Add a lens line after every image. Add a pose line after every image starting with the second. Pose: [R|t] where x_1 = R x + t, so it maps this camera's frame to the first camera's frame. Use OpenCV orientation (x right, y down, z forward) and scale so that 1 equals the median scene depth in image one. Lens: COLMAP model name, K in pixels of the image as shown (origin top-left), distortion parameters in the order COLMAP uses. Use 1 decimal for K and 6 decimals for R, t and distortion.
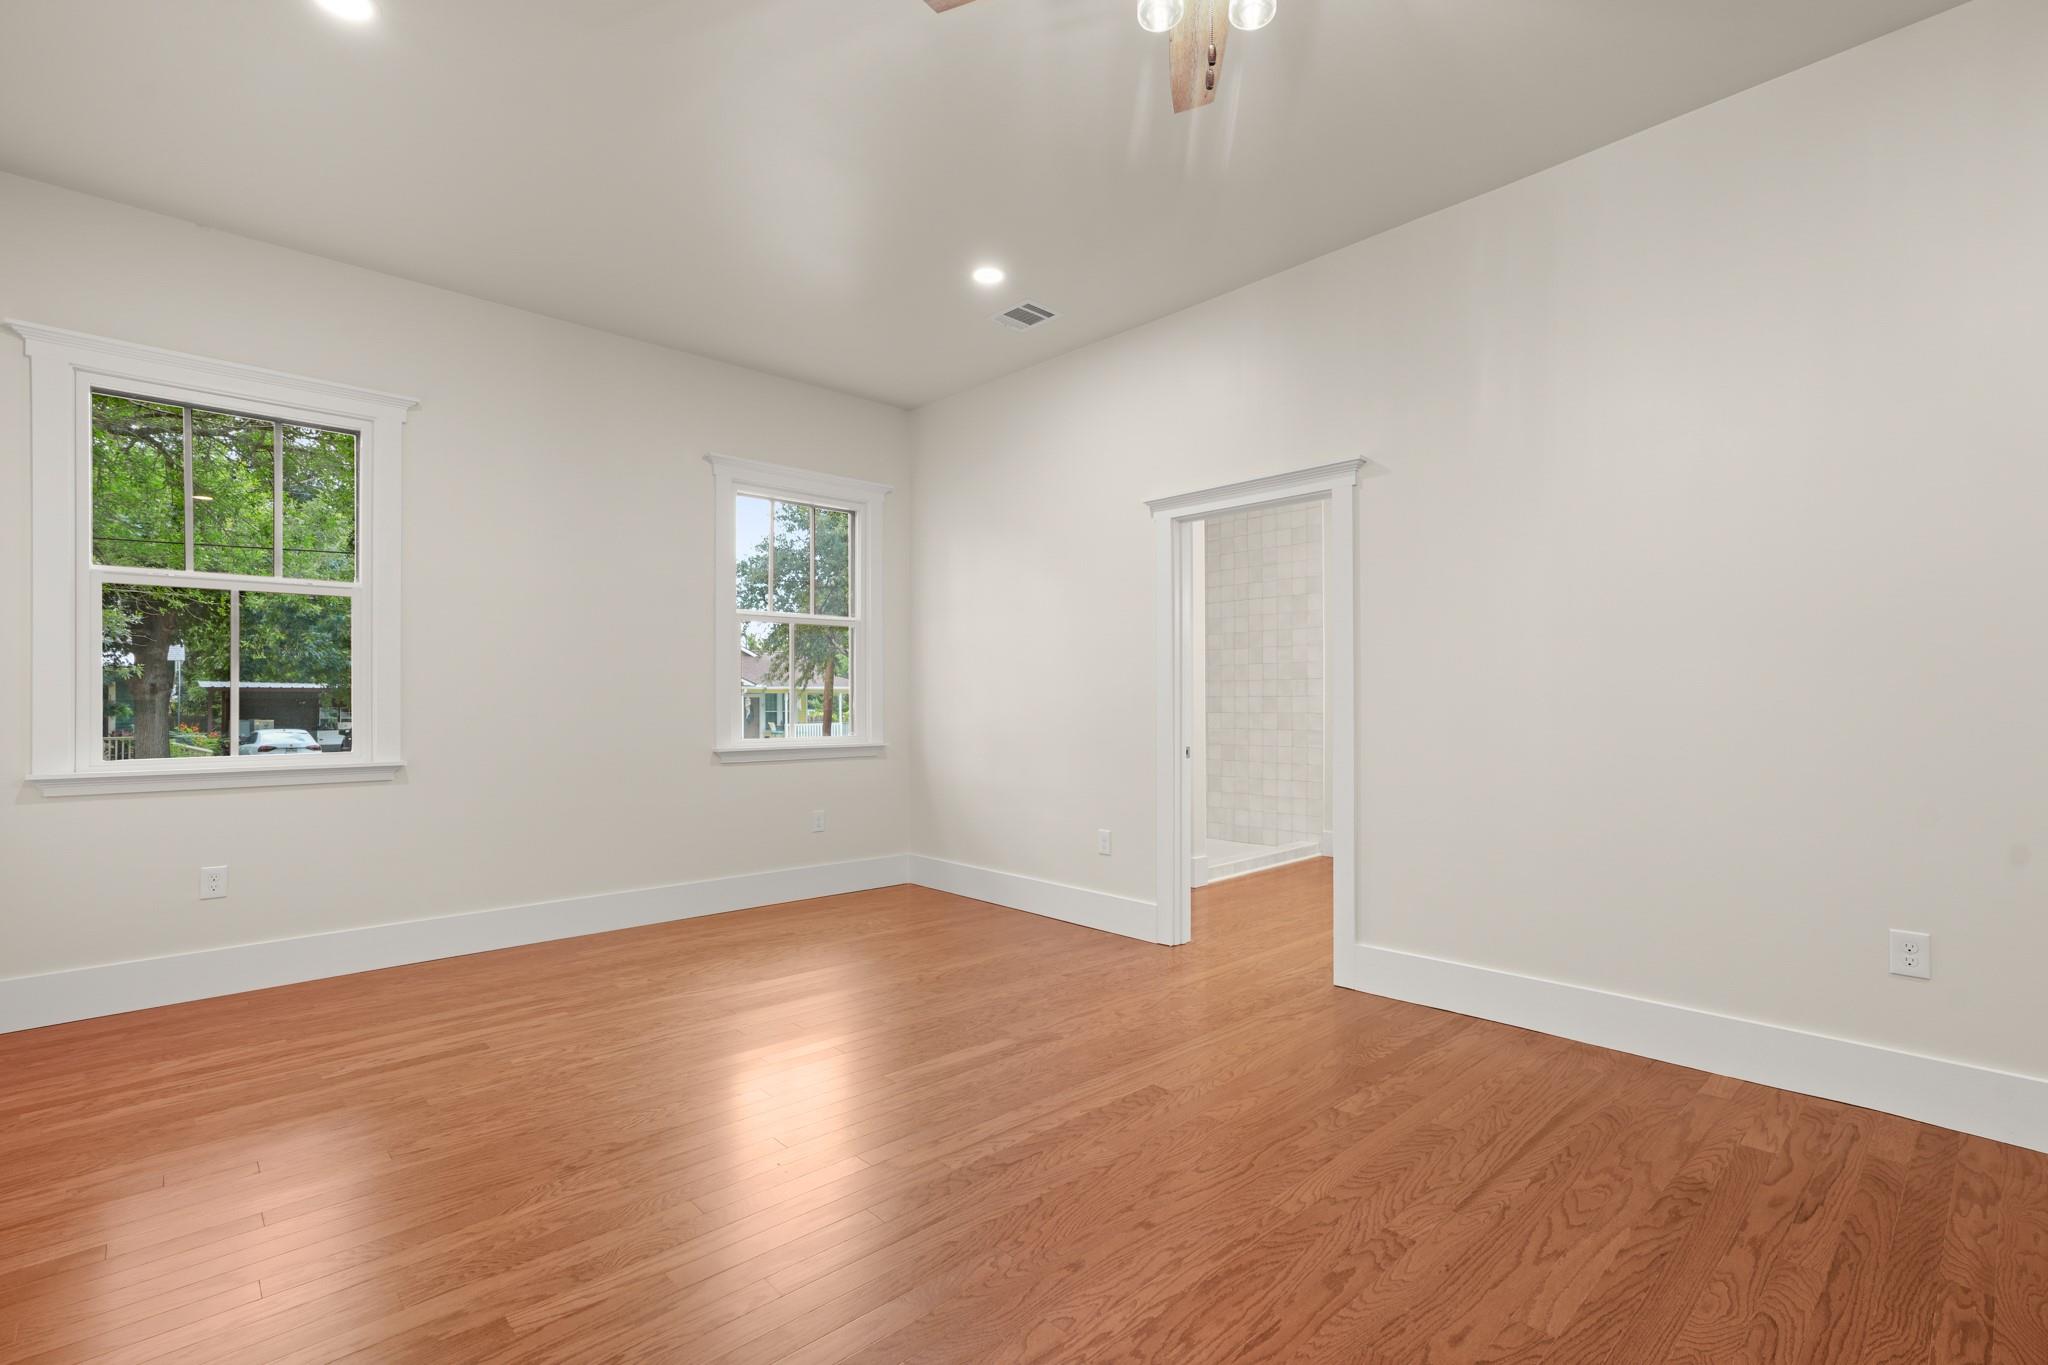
lens RADIAL K [[933.3, 0, 1021.6], [0, 933.3, 700.2], [0, 0, 1]] dist [-0.000656, 0.000307]
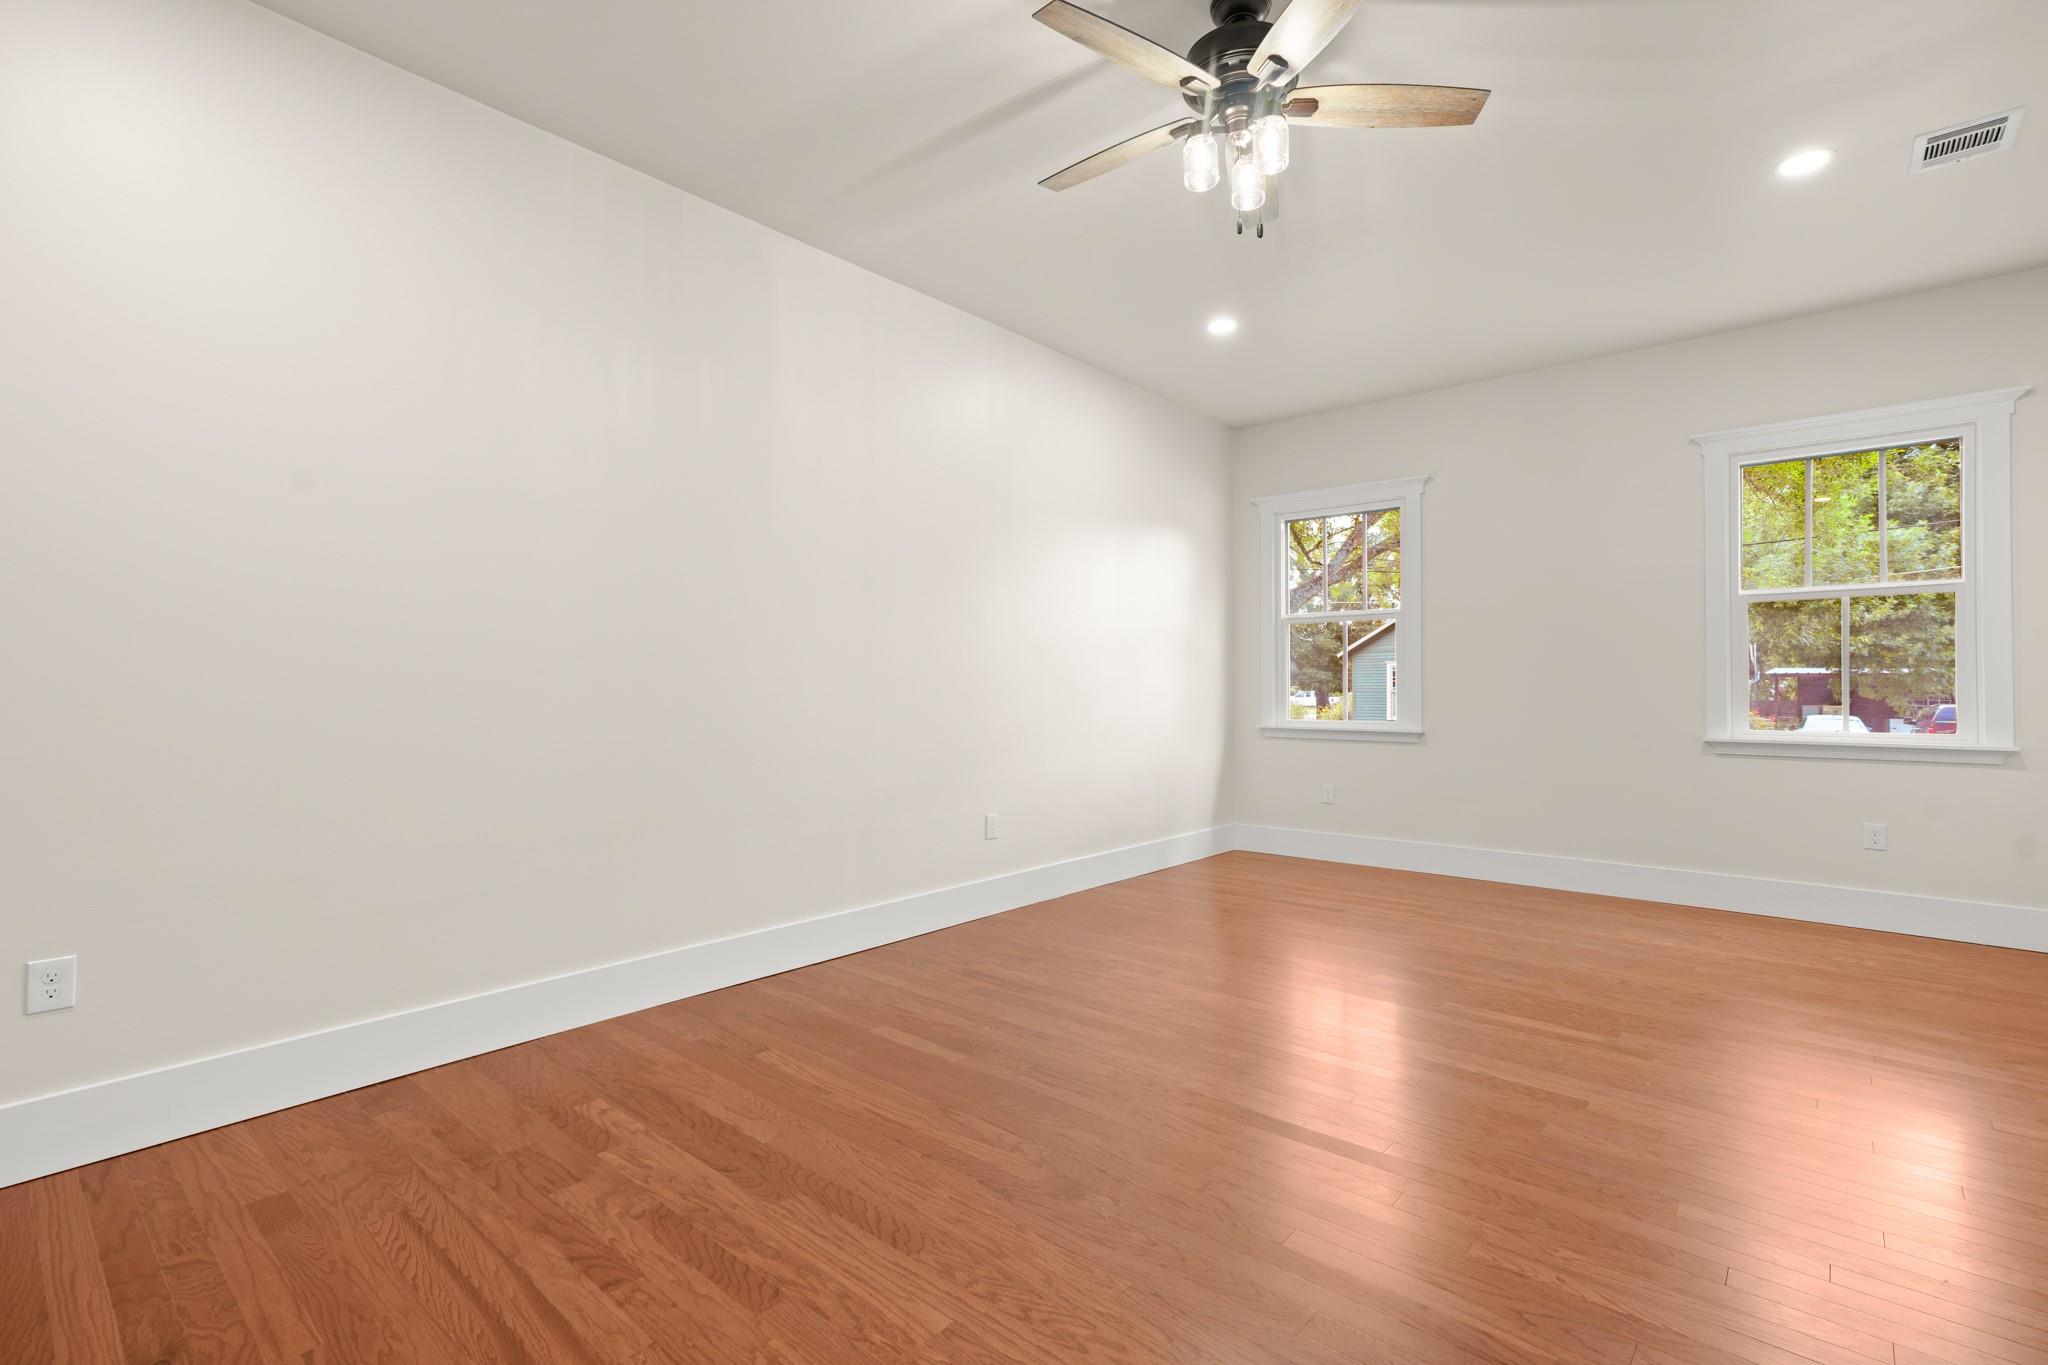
lens RADIAL K [[930.9, 0, 1021.3], [0, 930.9, 691.2], [0, 0, 1]] dist [0.002741, 0.000745]
pose [[0.100351, 0.002296, -0.994949, 1.189554], [0.002421, 0.999994, 0.002551, -0.000390], [0.994949, -0.002665, 0.100344, 0.407381]]
